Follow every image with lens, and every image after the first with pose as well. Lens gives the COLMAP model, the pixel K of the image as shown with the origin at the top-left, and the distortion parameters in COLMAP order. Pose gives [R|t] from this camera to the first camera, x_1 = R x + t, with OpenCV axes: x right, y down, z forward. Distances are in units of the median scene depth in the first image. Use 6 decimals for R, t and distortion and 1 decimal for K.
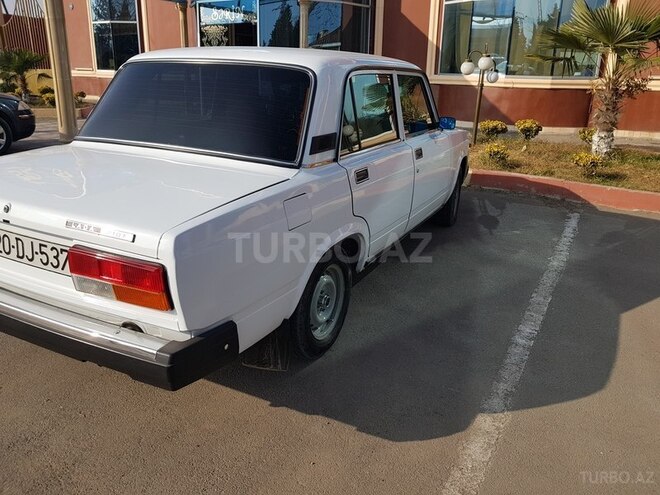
lens RADIAL K [[506.1, 0, 334.9], [0, 506.1, 234.2], [0, 0, 1]] dist [-0.004475, -0.004958]
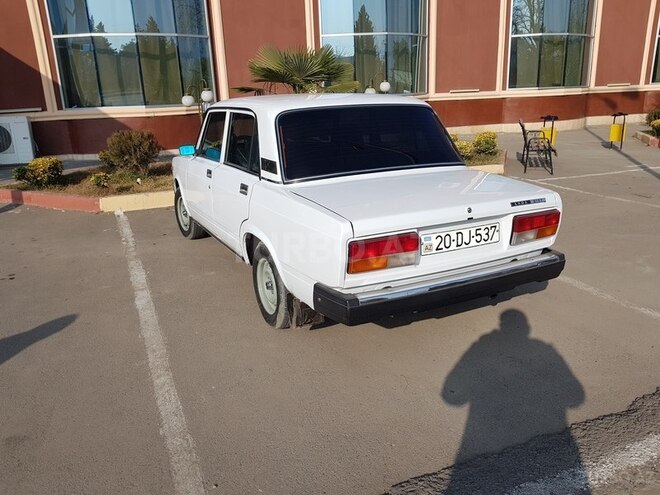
lens RADIAL K [[488.4, 0, 330.0], [0, 488.4, 247.5], [0, 0, 1]] dist [0.003457, 0.002140]
pose [[0.626908, -0.276782, 0.728271, -1.420421], [0.287699, 0.950941, 0.113752, -0.162652], [-0.724028, 0.138211, 0.675782, 0.241901]]
